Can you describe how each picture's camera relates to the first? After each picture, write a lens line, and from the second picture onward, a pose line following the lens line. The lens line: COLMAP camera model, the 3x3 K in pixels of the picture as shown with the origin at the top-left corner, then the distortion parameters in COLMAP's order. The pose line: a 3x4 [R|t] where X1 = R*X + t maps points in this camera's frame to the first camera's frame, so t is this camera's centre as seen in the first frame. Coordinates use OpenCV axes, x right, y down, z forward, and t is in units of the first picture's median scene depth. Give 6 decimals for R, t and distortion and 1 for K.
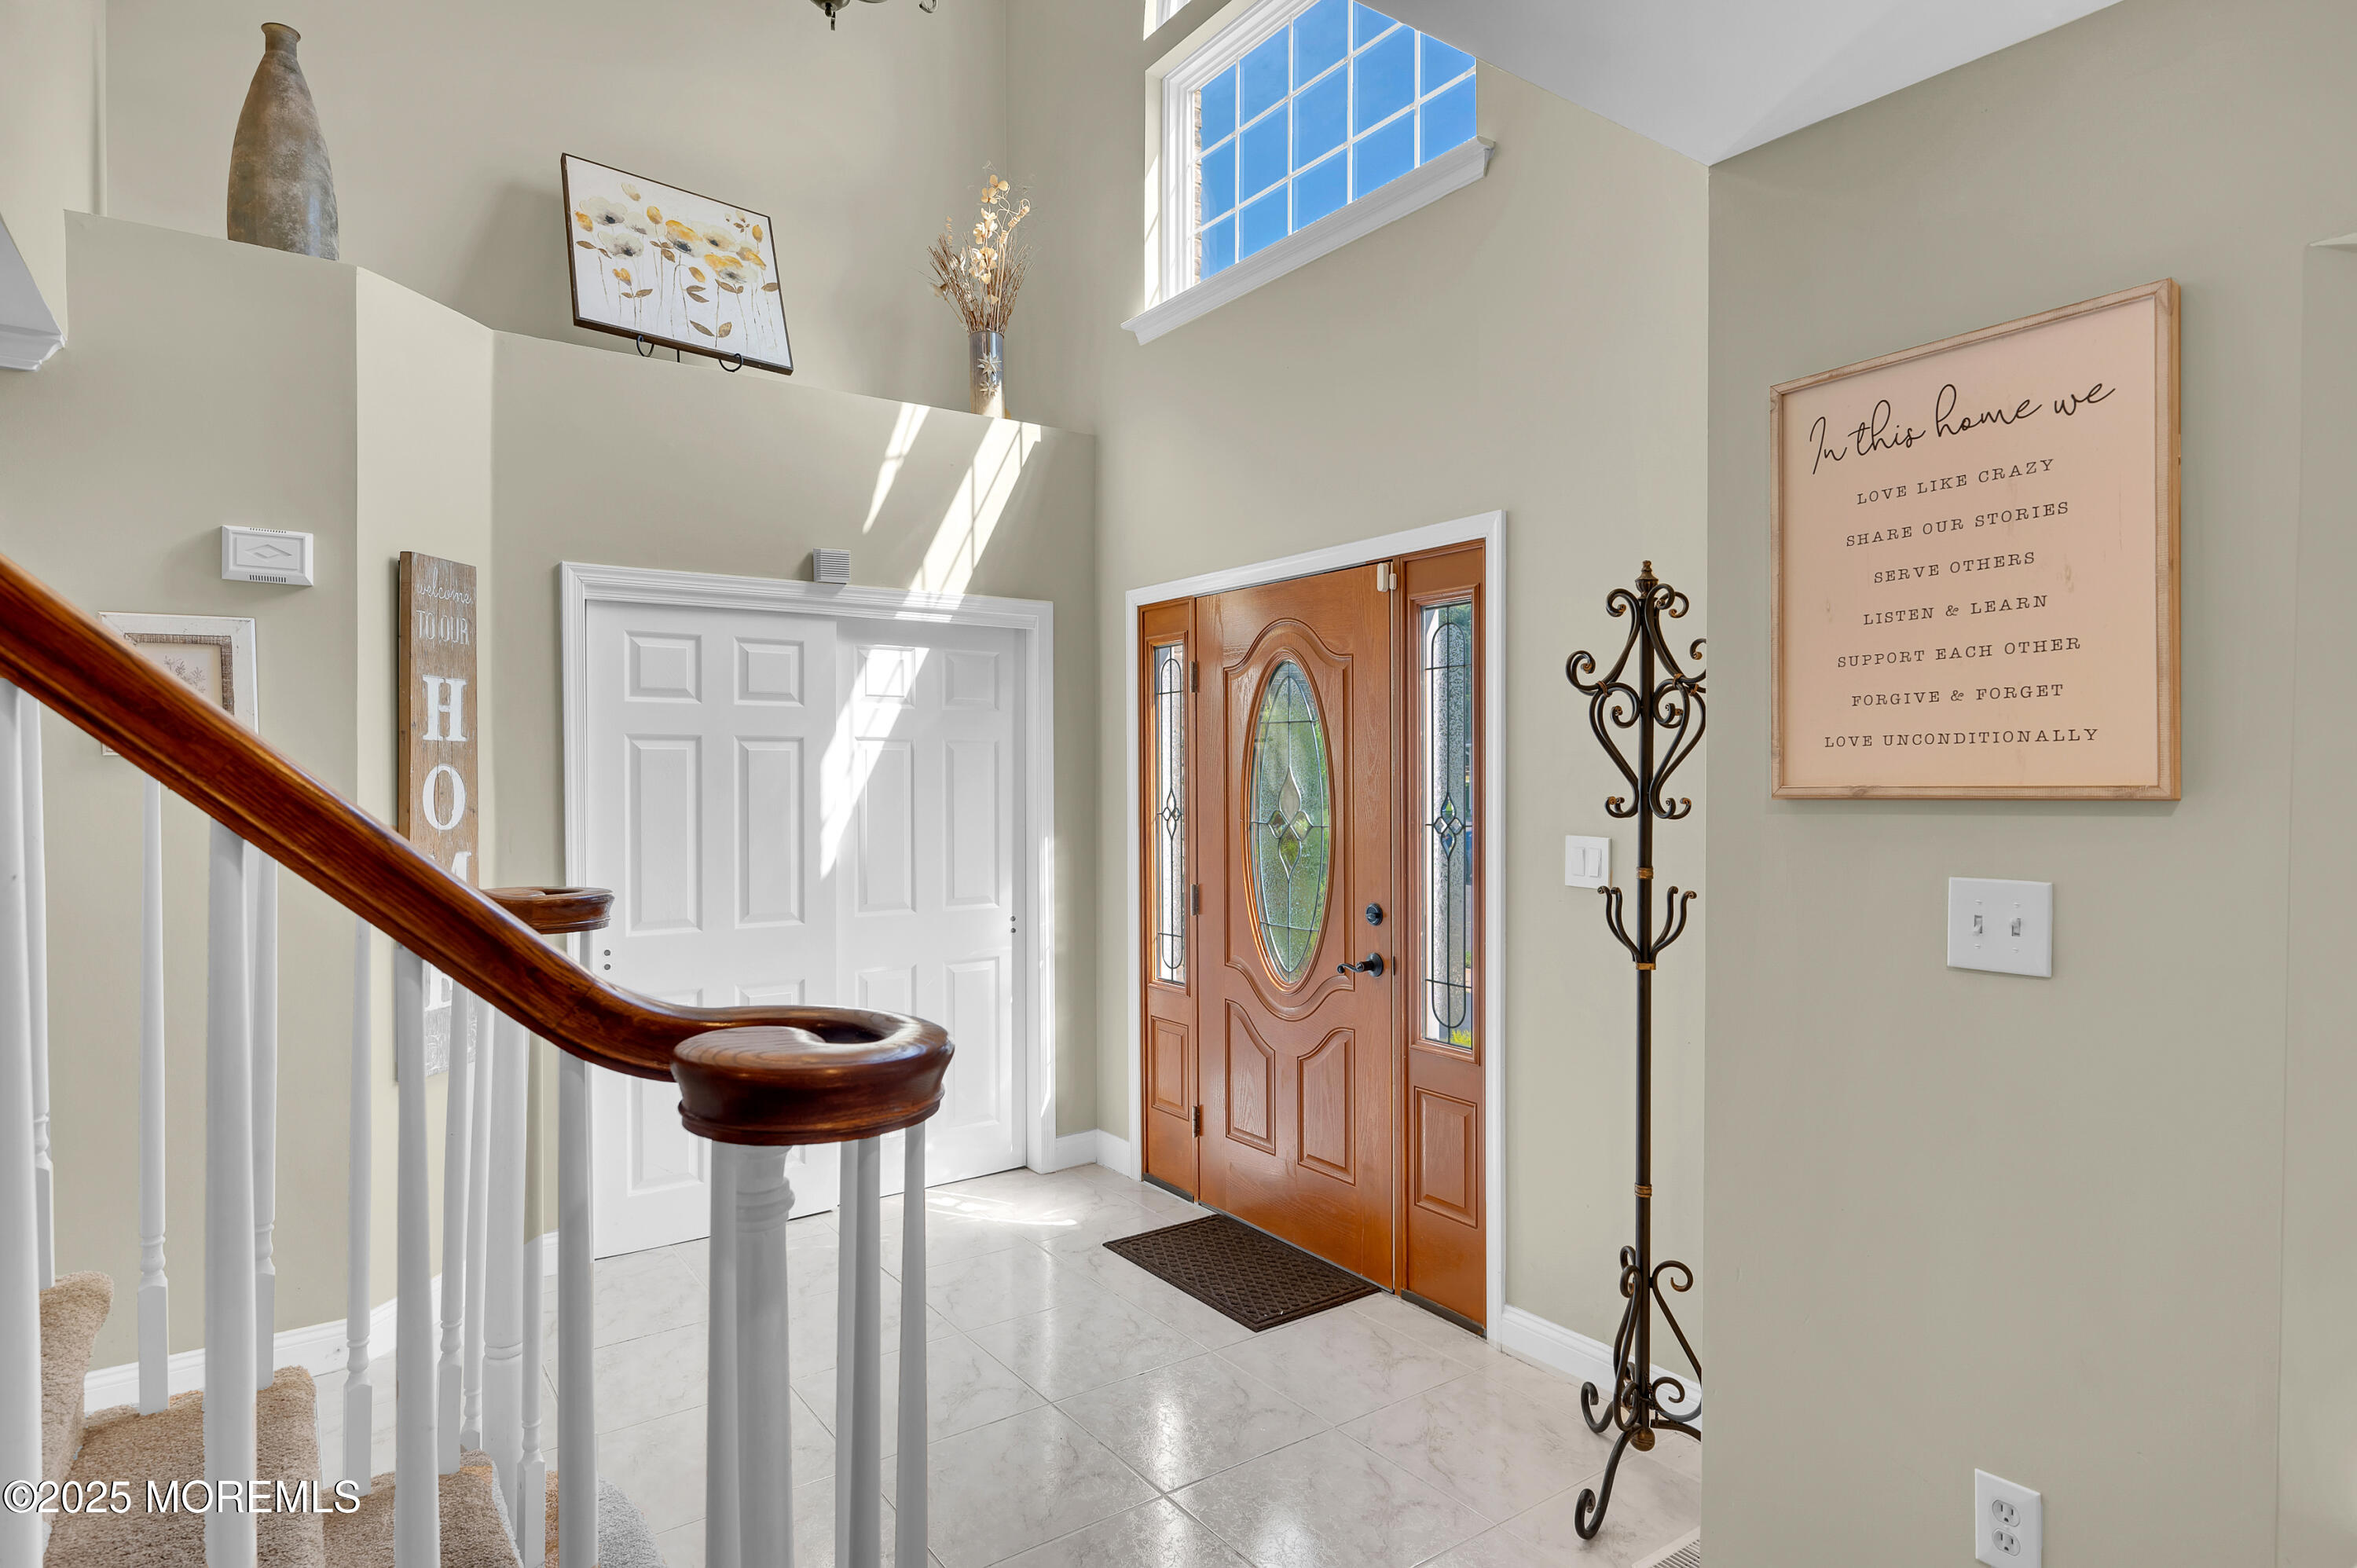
lens RADIAL K [[1262.7, 0, 1184.3], [0, 1262.7, 792.4], [0, 0, 1]] dist [0.023266, 0.000887]
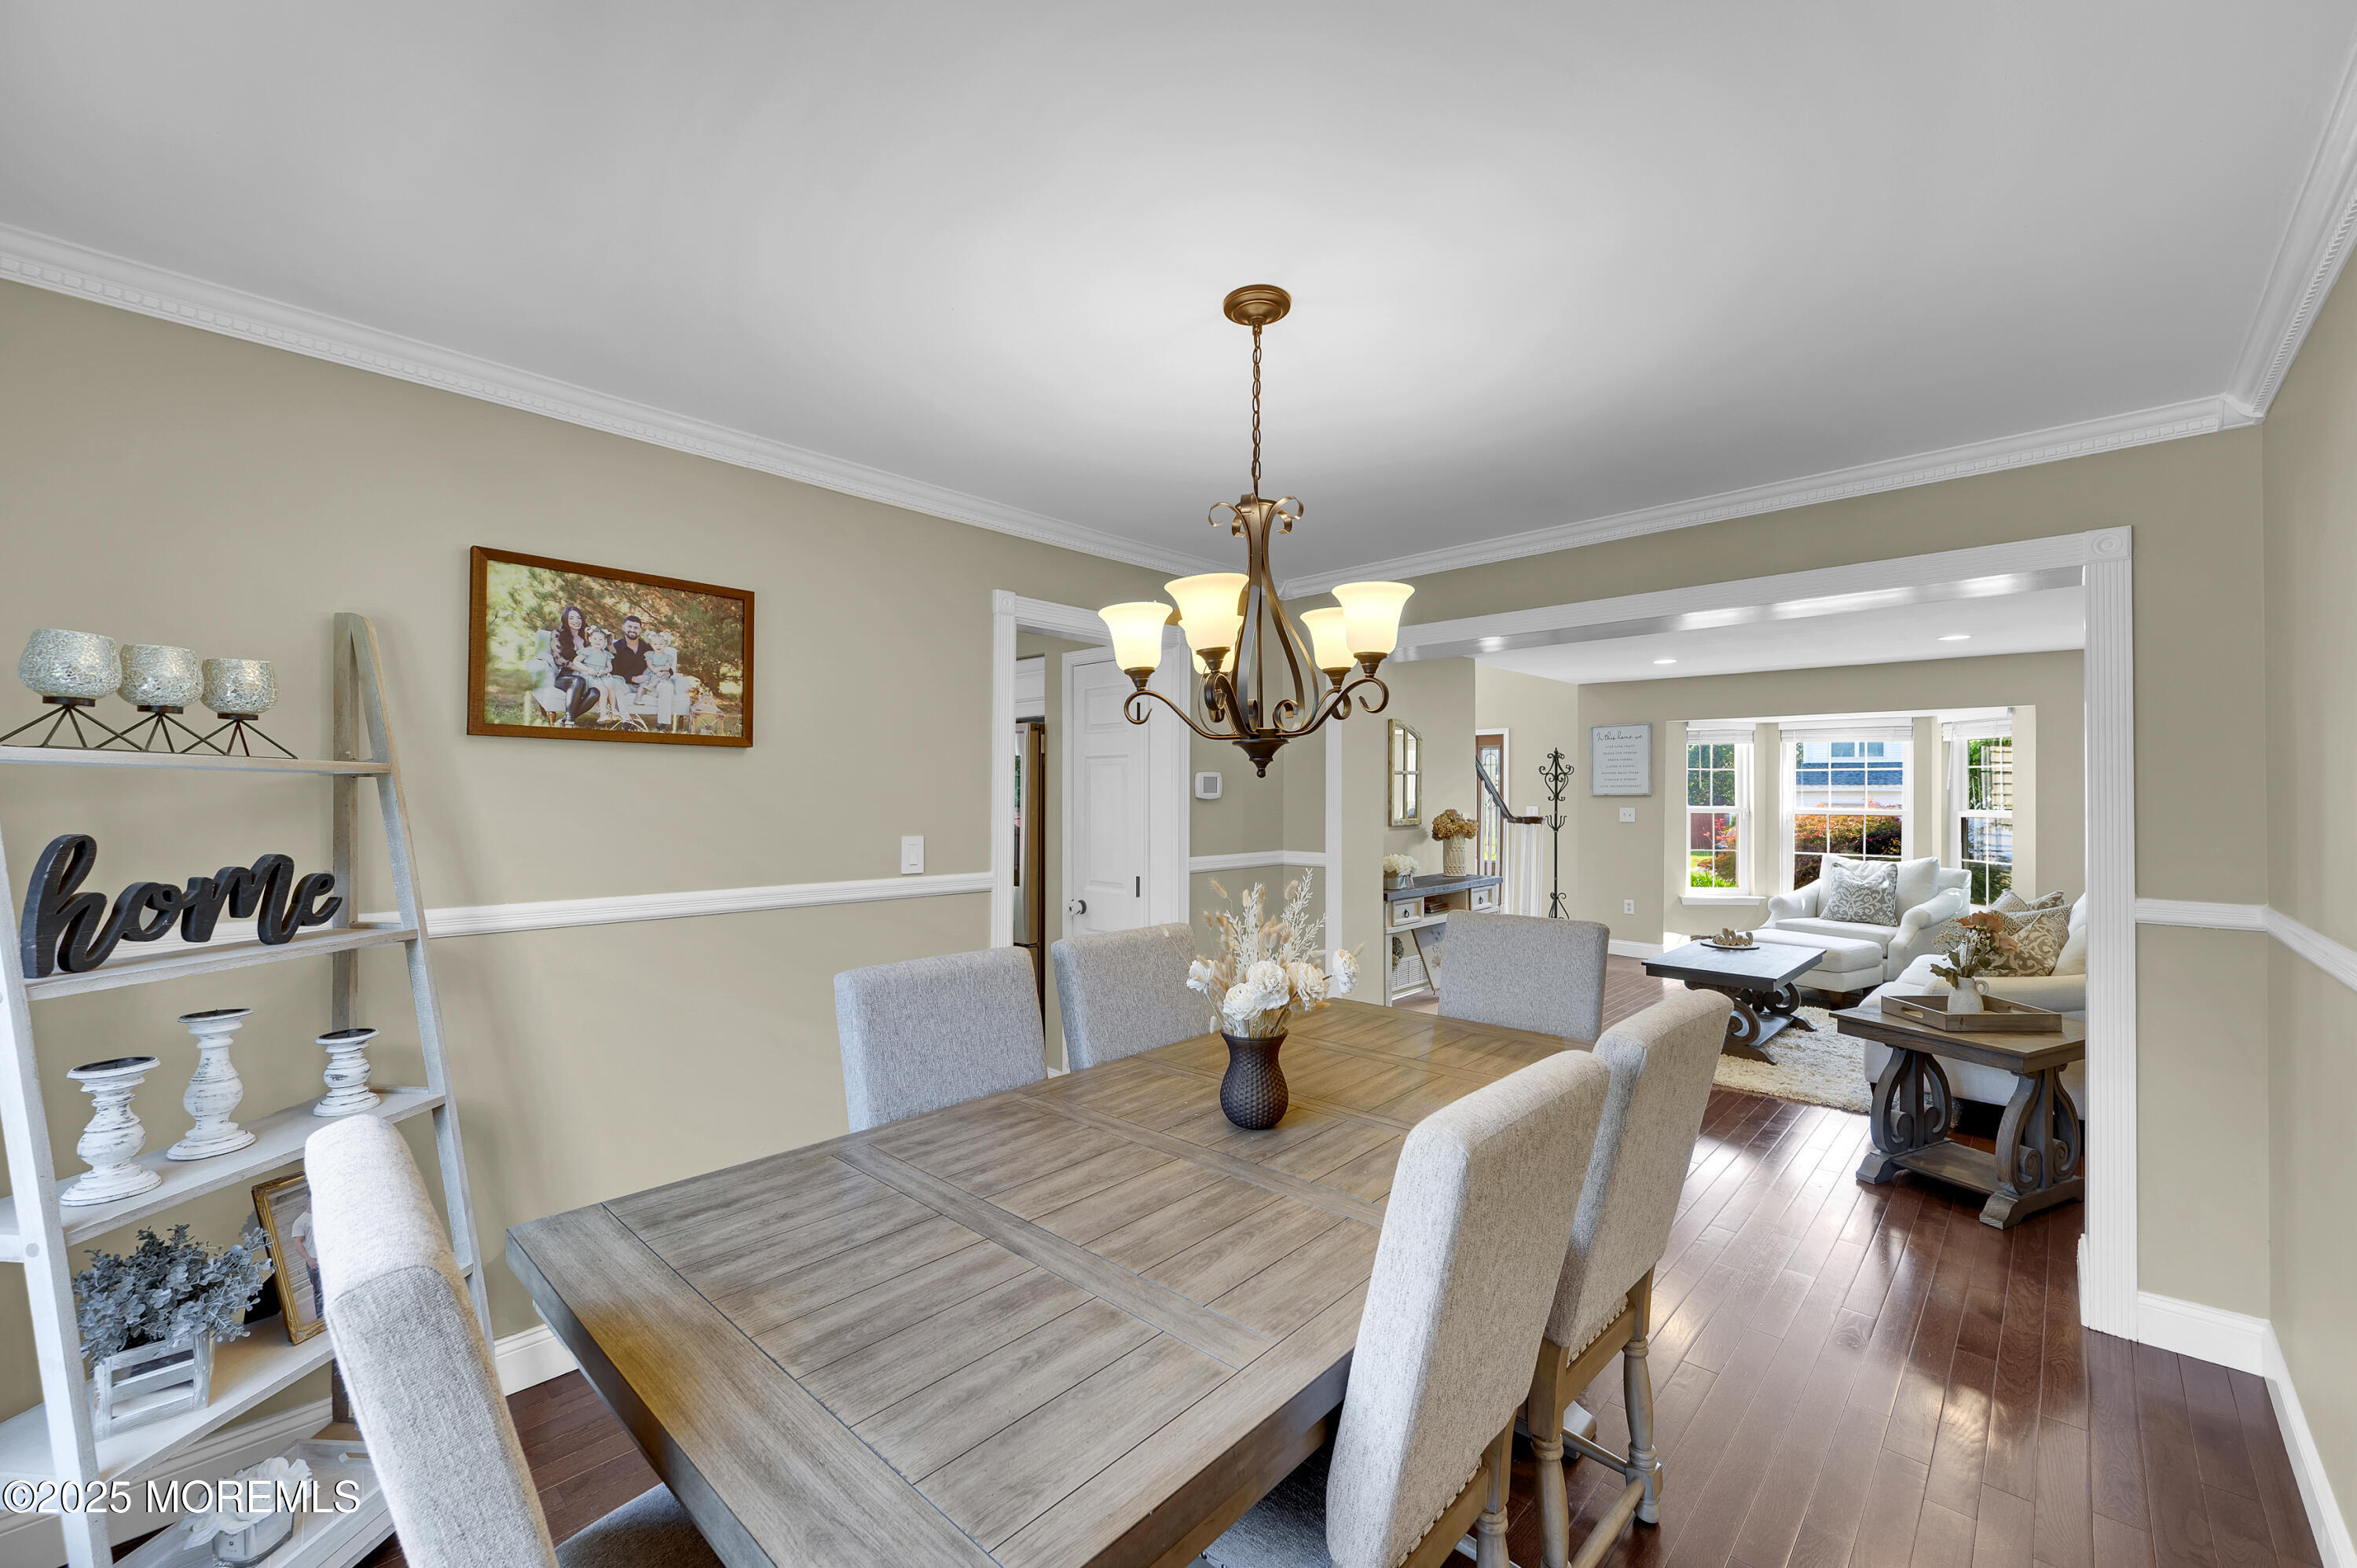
lens RADIAL K [[939.7, 0, 1175.2], [0, 939.7, 788.0], [0, 0, 1]] dist [-0.000462, -0.000138]
pose [[0.984537, 0.003832, 0.175136, -1.678279], [-0.000335, 0.999800, -0.019992, 0.042860], [-0.175177, 0.019624, 0.984341, -2.250804]]
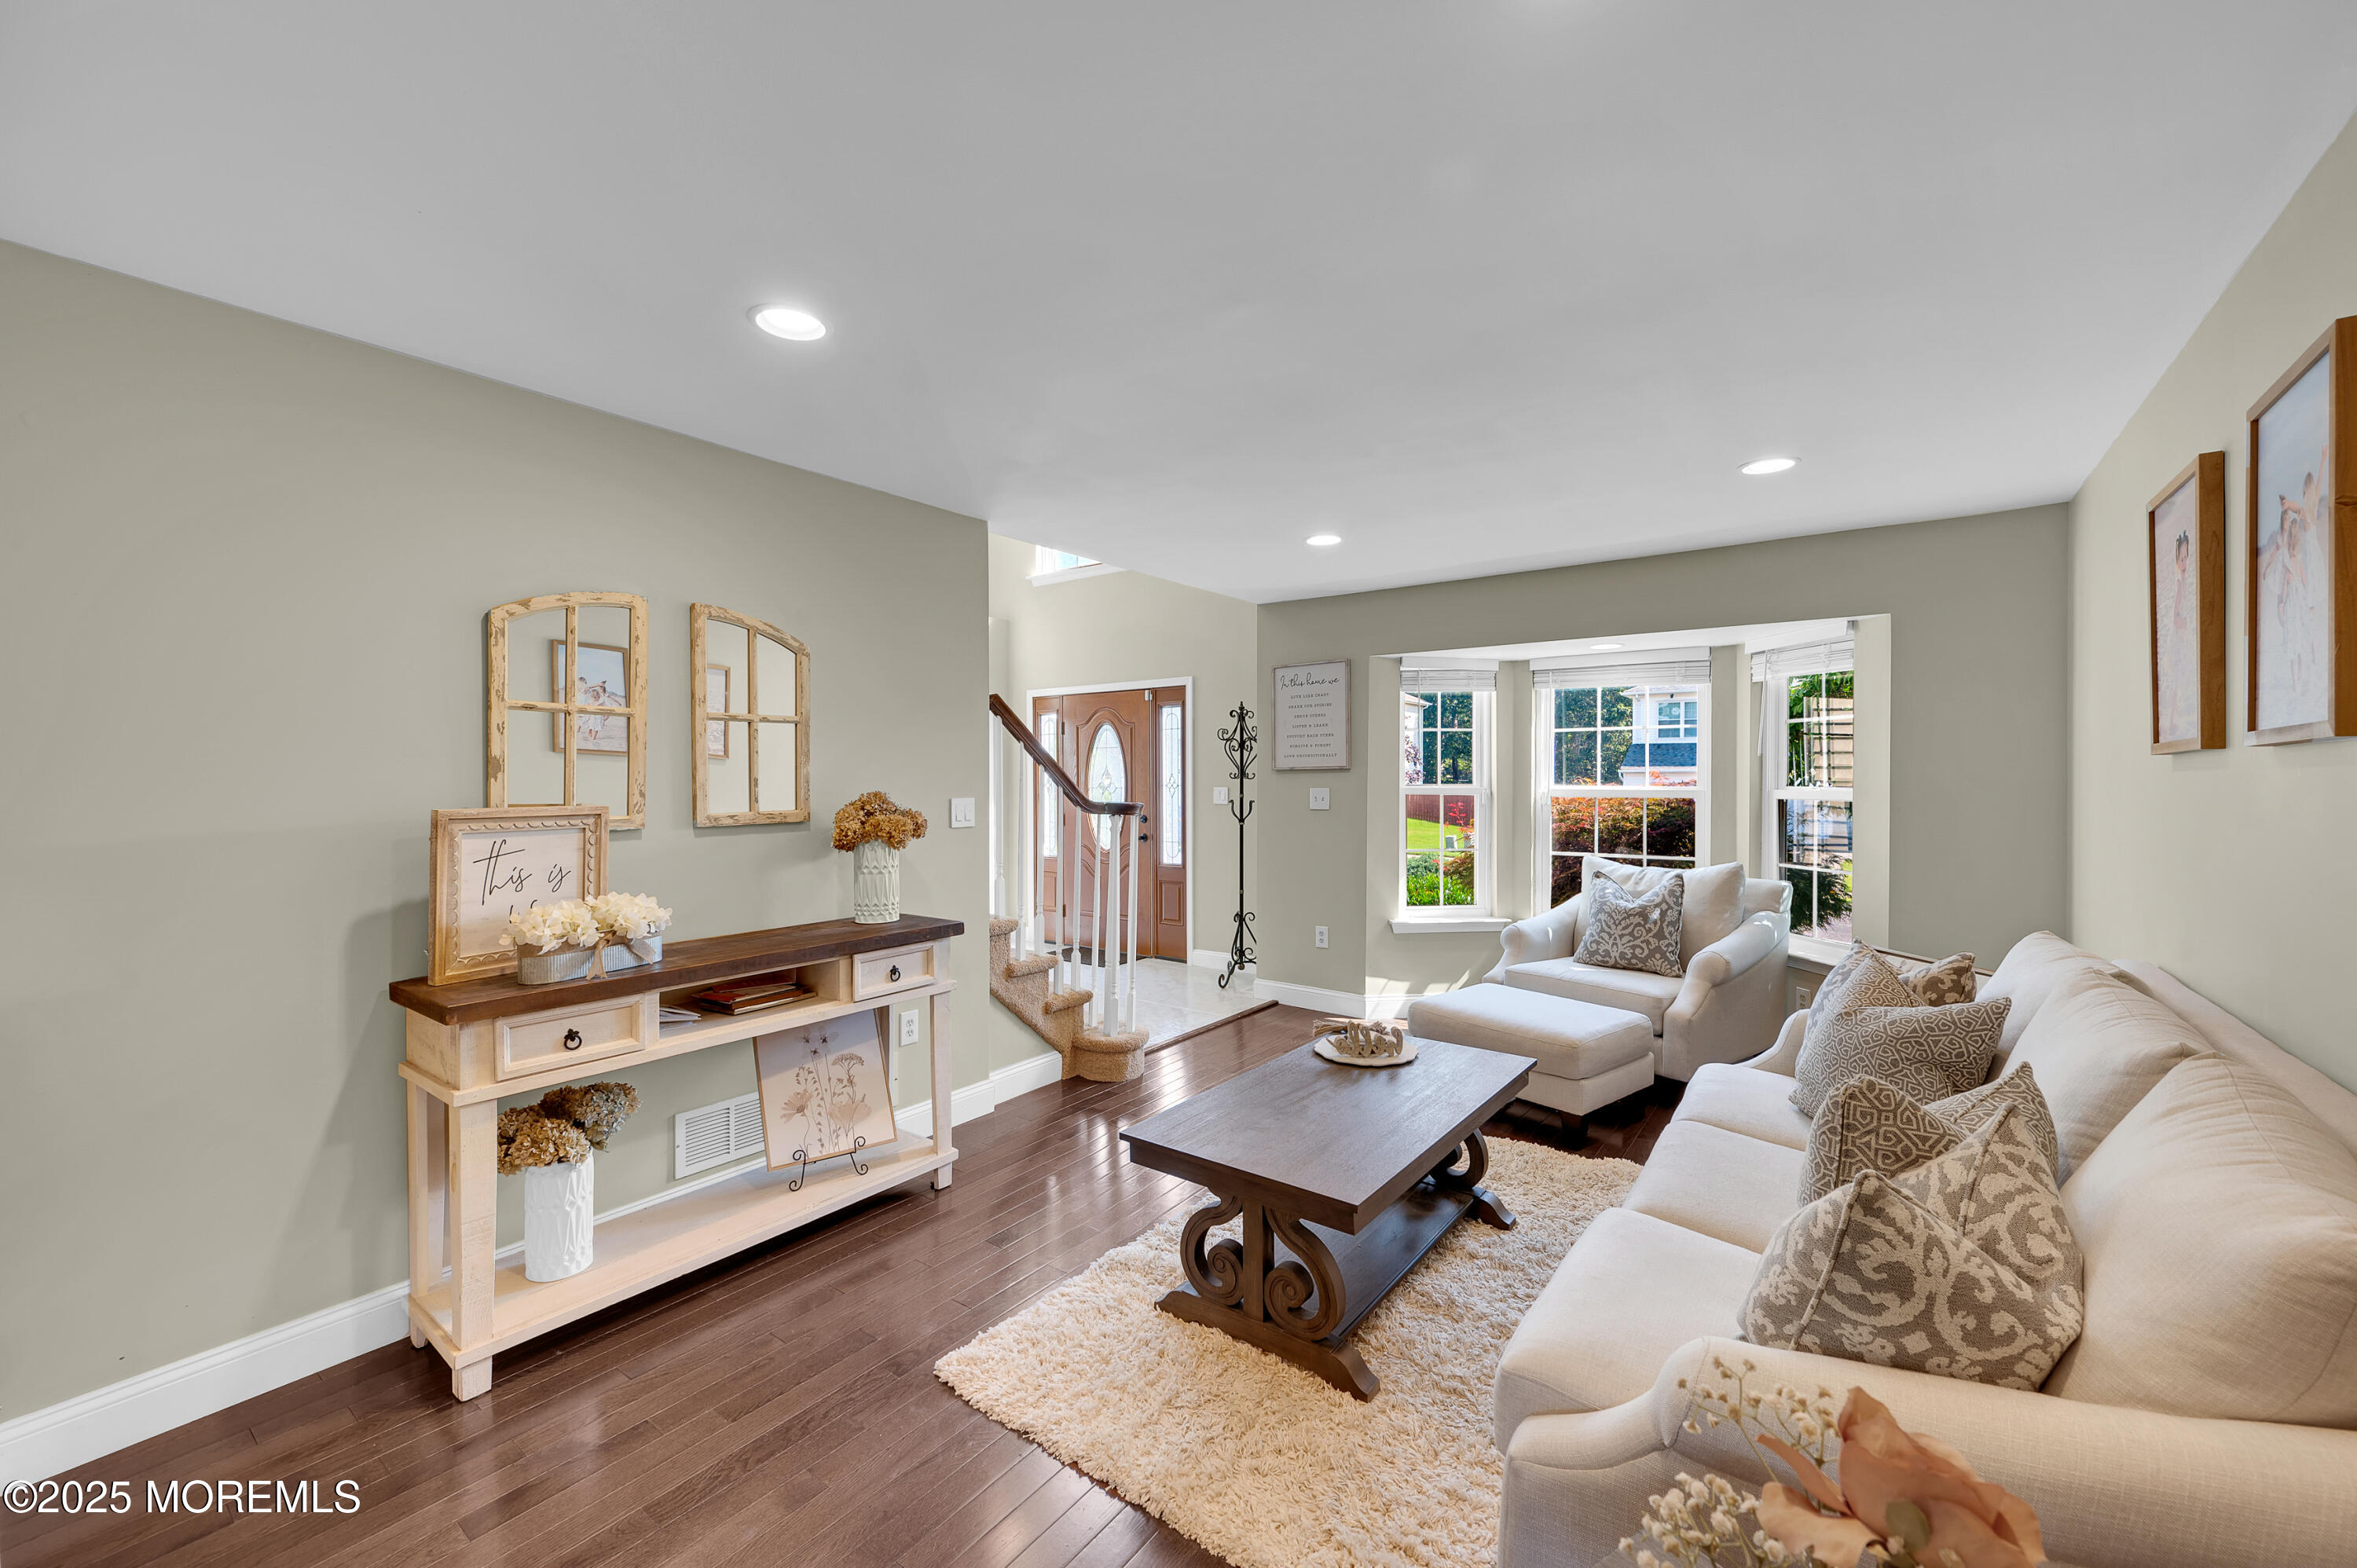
lens RADIAL K [[939.7, 0, 1178.0], [0, 939.7, 787.2], [0, 0, 1]] dist [-0.000462, -0.000138]
pose [[0.953863, -0.005389, 0.300193, -0.528706], [0.007313, 0.999959, -0.005286, 0.053171], [-0.300153, 0.007238, 0.953864, -1.285871]]
